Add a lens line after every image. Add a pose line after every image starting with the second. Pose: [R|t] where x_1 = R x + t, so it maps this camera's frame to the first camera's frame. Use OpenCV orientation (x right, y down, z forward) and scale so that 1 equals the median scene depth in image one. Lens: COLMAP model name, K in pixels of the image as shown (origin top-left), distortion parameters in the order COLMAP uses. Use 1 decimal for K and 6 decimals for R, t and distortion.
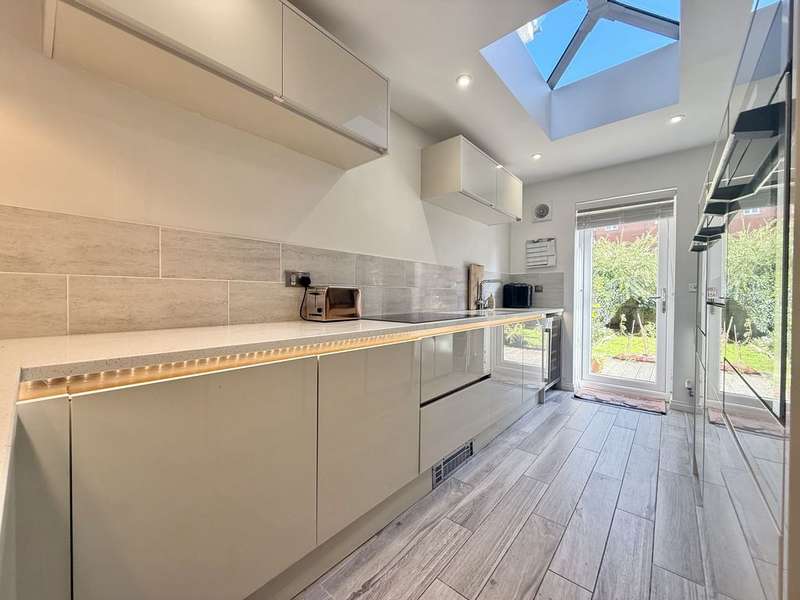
lens RADIAL K [[319.6, 0, 400.0], [0, 319.6, 300.0], [0, 0, 1]] dist [0.002095, -0.000041]
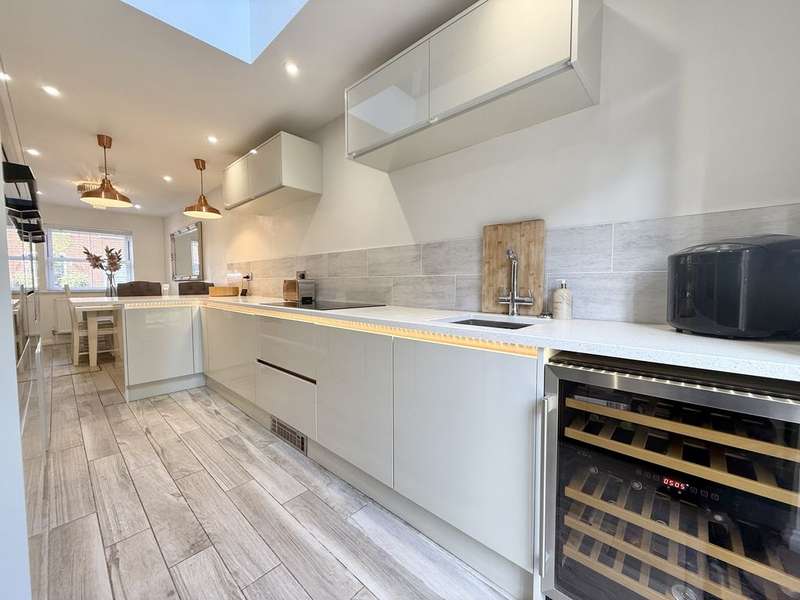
lens RADIAL K [[312.1, 0, 400.0], [0, 312.1, 300.0], [0, 0, 1]] dist [-0.020925, 0.000087]
pose [[-0.025165, 0.040348, -0.998869, 1.039469], [-0.023369, 0.998888, 0.040938, -0.010634], [0.999410, 0.024373, -0.024194, 1.199831]]
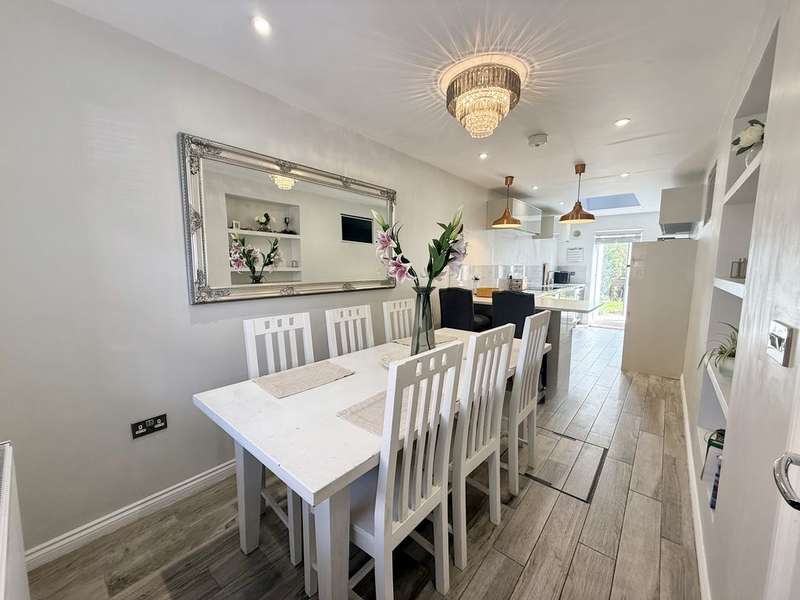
lens RADIAL K [[319.6, 0, 400.0], [0, 319.6, 300.0], [0, 0, 1]] dist [0.002095, -0.000041]
pose [[0.999952, 0.000360, 0.009814, -1.071754], [-0.001314, 0.995245, 0.097397, -0.107952], [-0.009733, -0.097406, 0.995197, -1.582731]]
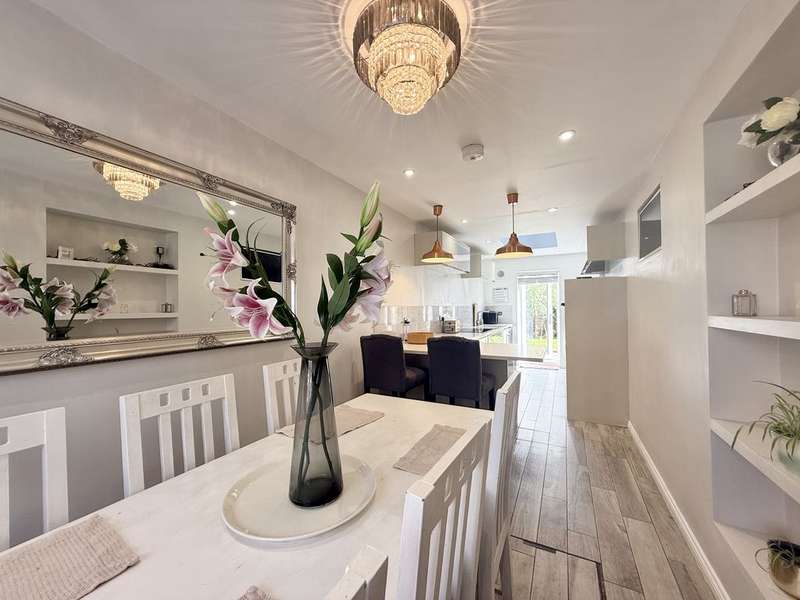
lens RADIAL K [[319.6, 0, 400.0], [0, 319.6, 300.0], [0, 0, 1]] dist [0.002095, -0.000041]
pose [[0.973680, -0.007615, 0.227791, -0.993806], [0.015688, 0.999311, -0.033650, -0.105557], [-0.227377, 0.036338, 0.973129, -1.241966]]
